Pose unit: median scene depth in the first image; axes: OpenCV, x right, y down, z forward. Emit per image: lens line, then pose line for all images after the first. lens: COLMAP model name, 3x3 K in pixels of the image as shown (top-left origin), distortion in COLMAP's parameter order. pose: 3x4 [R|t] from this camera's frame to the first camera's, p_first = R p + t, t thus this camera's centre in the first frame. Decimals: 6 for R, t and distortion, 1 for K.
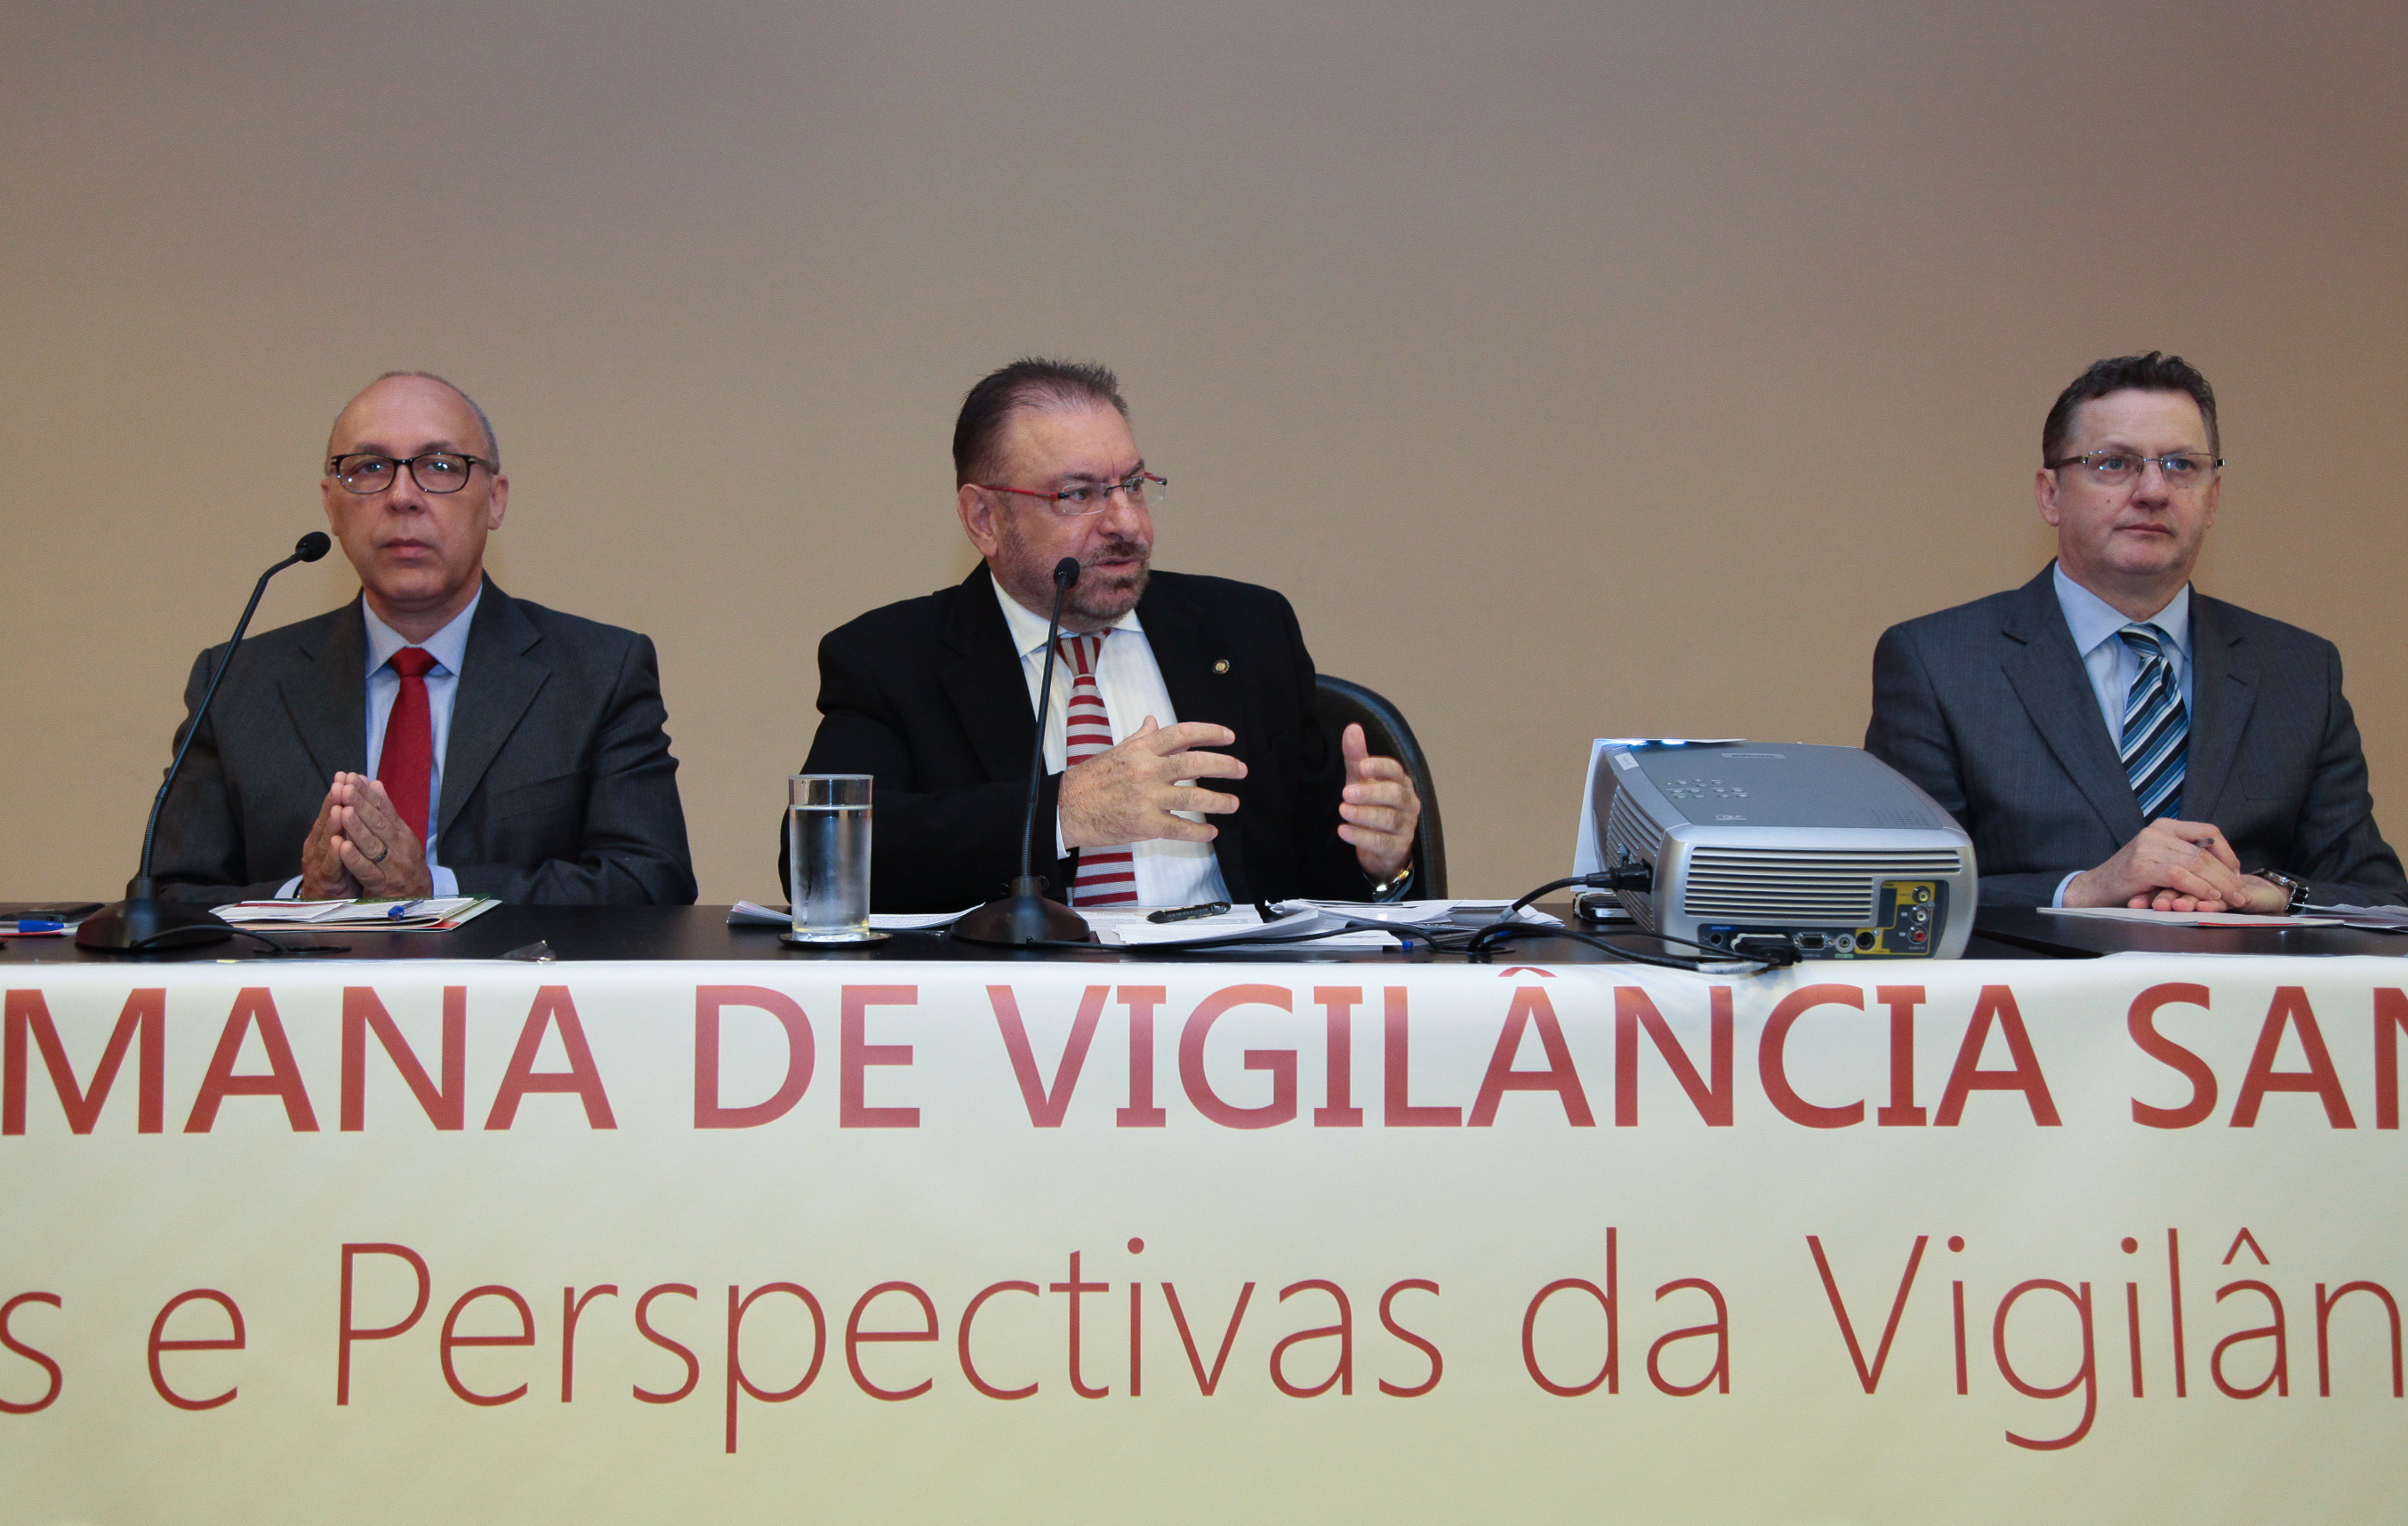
lens RADIAL K [[2715.2, 0, 1160.7], [0, 2715.2, 776.2], [0, 0, 1]] dist [0.066662, 0.000000]
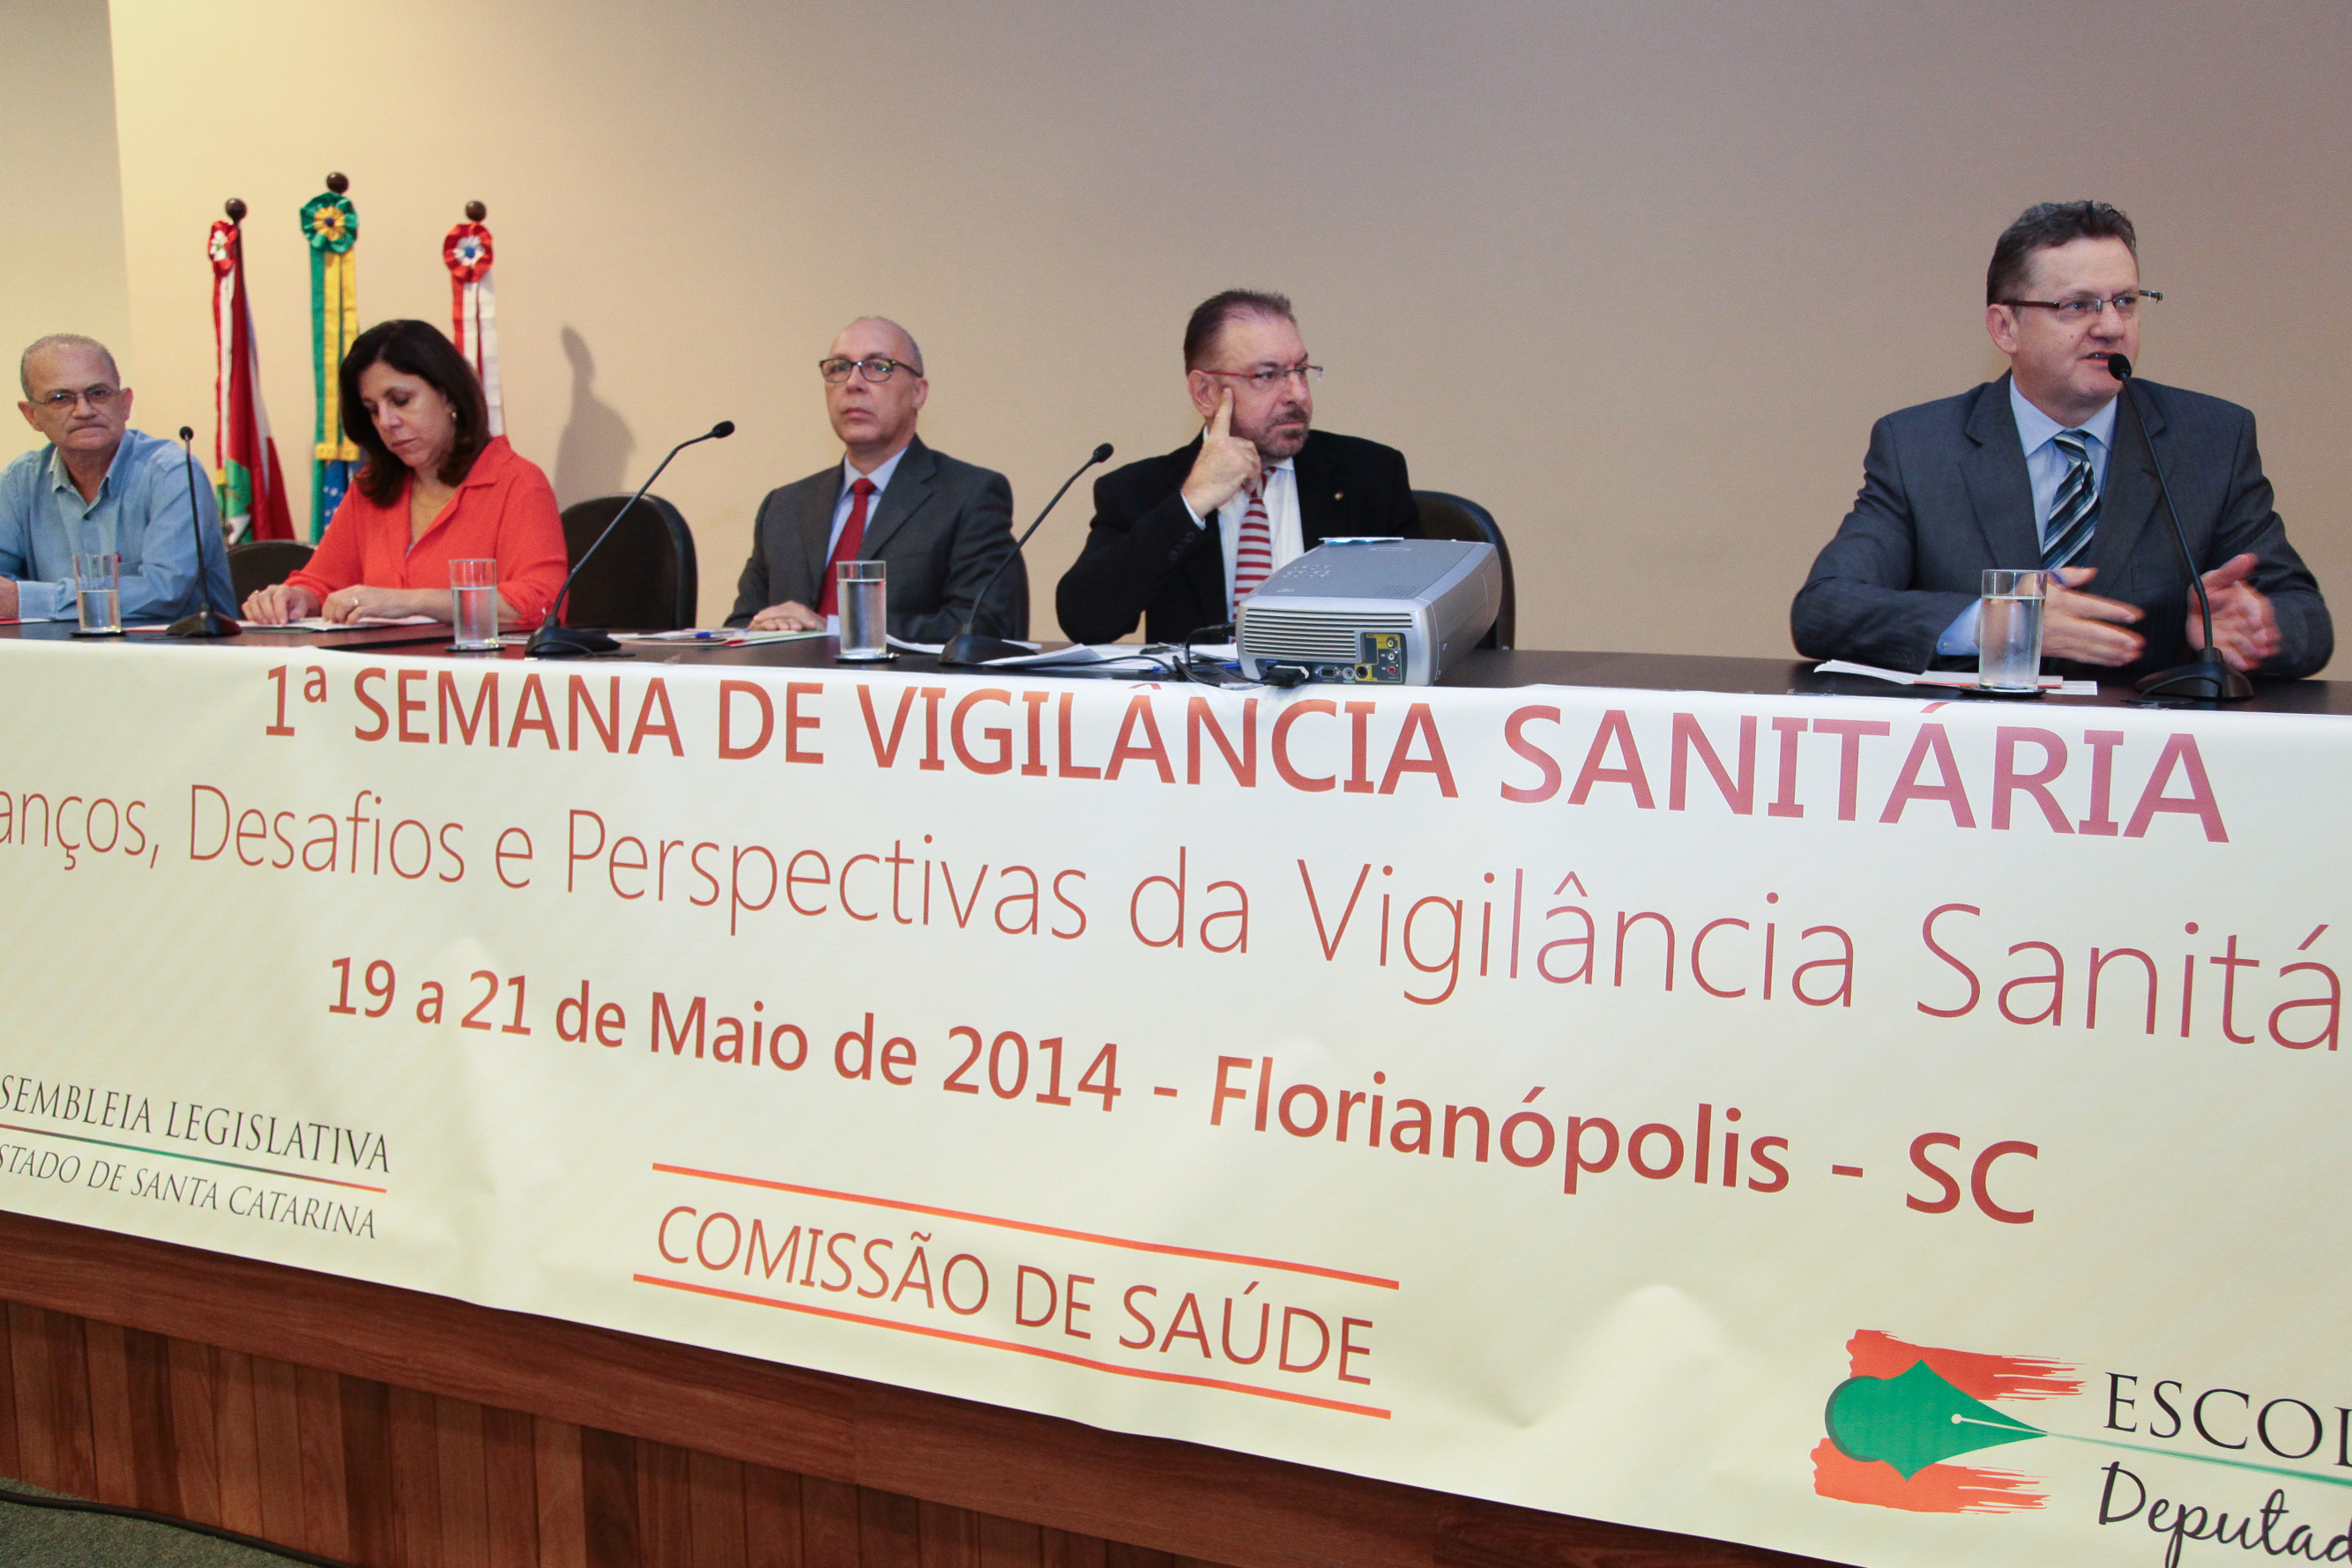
lens RADIAL K [[2000.3, 0, 1227.8], [0, 2000.3, 771.4], [0, 0, 1]] dist [-0.058853, 0.071645]
pose [[0.901232, 0.047843, -0.430687, 0.694840], [0.000758, 0.993711, 0.111971, -0.009710], [0.433336, -0.101238, 0.895528, -0.036744]]
